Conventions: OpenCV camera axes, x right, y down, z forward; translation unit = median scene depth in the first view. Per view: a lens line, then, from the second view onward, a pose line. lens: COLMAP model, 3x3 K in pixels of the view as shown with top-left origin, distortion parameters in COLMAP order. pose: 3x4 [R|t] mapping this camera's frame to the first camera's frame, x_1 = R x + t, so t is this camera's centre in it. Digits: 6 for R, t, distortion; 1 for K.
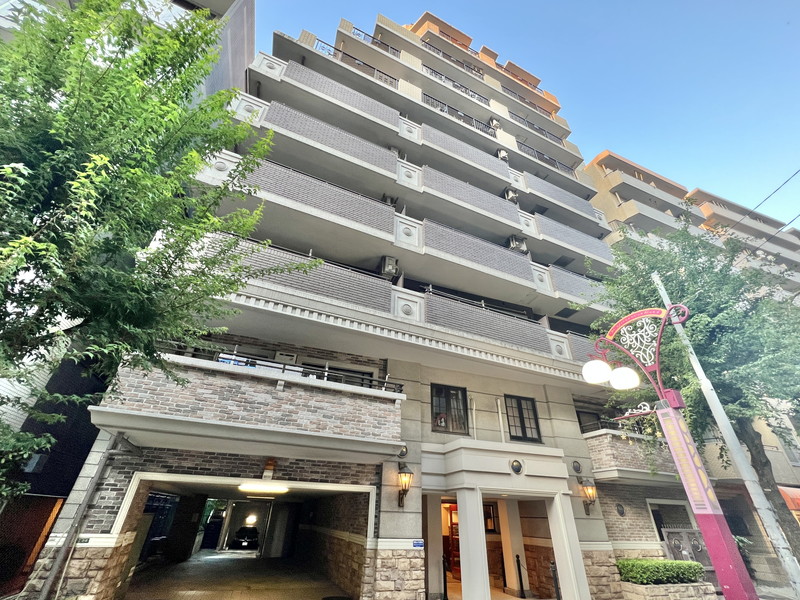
lens RADIAL K [[346.2, 0, 399.8], [0, 346.2, 297.7], [0, 0, 1]] dist [-0.000283, 0.000404]
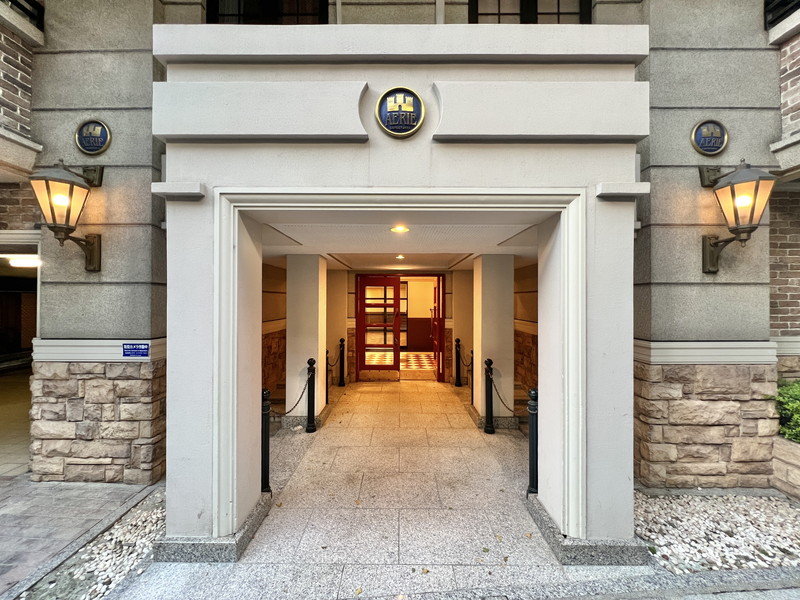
lens RADIAL K [[320.3, 0, 398.3], [0, 320.3, 300.4], [0, 0, 1]] dist [-0.002756, -0.000399]
pose [[0.936385, -0.023797, -0.350167, 0.412433], [0.208276, 0.840715, 0.499819, 0.483737], [0.282496, -0.540954, 0.792189, 0.735672]]
